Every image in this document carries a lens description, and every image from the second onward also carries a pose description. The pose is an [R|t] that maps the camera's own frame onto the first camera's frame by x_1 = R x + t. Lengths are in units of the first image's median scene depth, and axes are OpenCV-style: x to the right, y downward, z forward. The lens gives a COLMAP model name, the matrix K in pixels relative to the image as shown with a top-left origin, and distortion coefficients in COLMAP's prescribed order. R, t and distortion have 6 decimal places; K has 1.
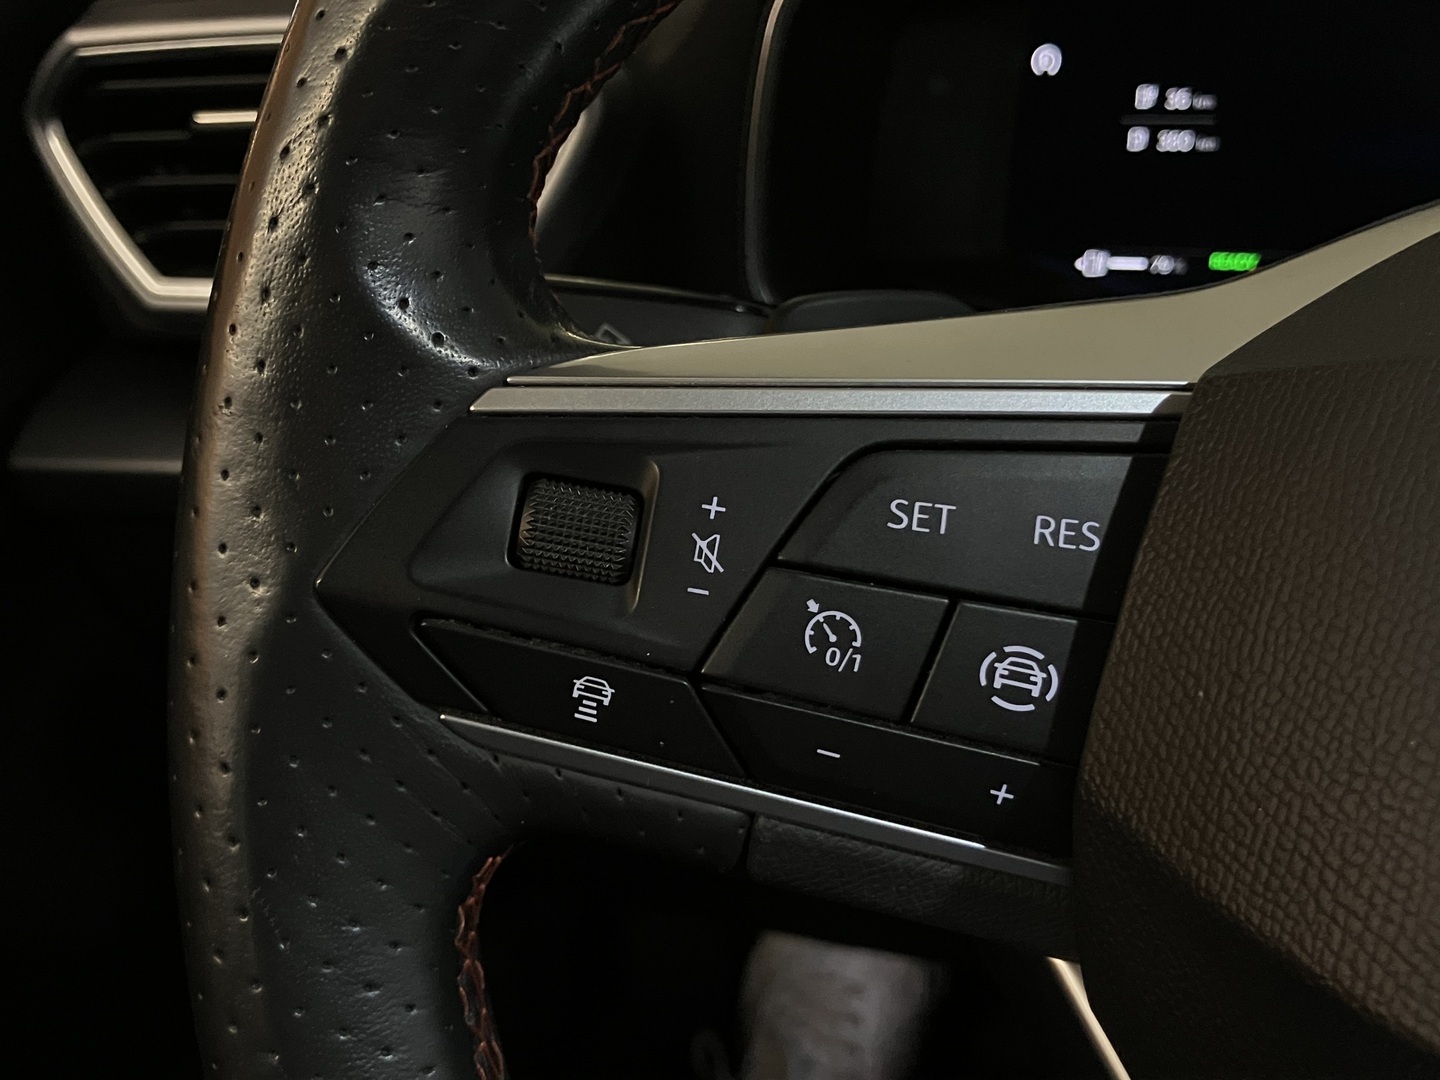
lens RADIAL K [[1467.1, 0, 720.6], [0, 1467.1, 539.1], [0, 0, 1]] dist [-0.008348, 0.000000]
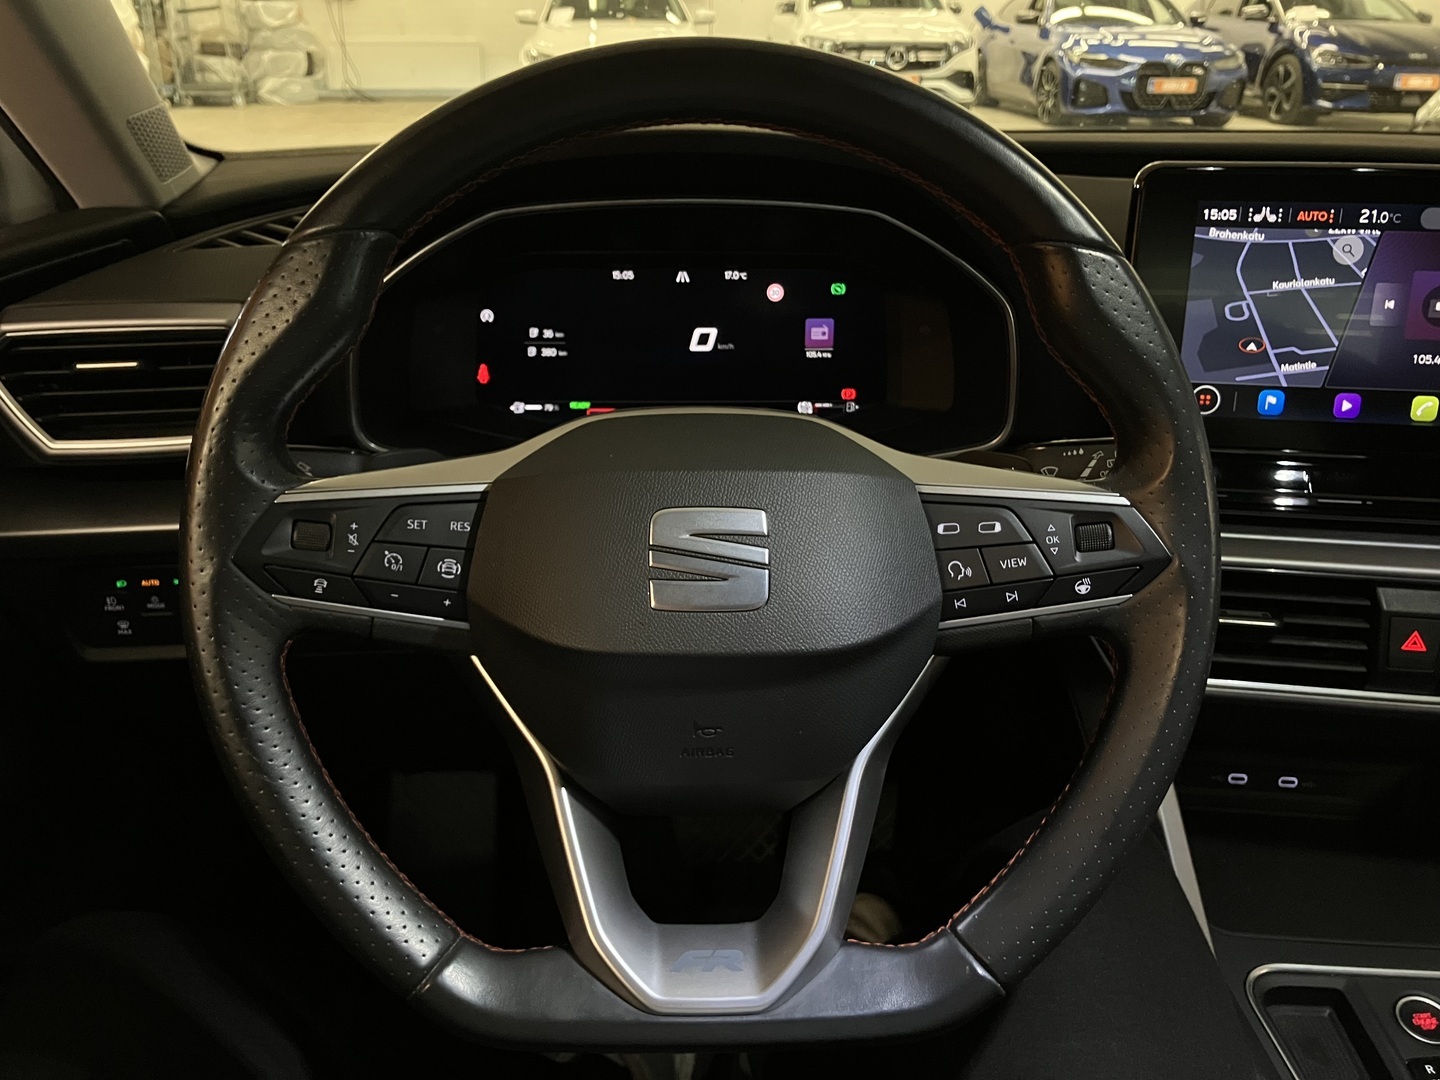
lens RADIAL K [[1181.5, 0, 717.3], [0, 1181.5, 533.3], [0, 0, 1]] dist [0.038473, -0.014234]
pose [[0.946542, -0.072818, 0.314255, -0.072061], [0.078978, 0.996853, -0.006897, 0.079722], [-0.312763, 0.031347, 0.949314, -1.860480]]
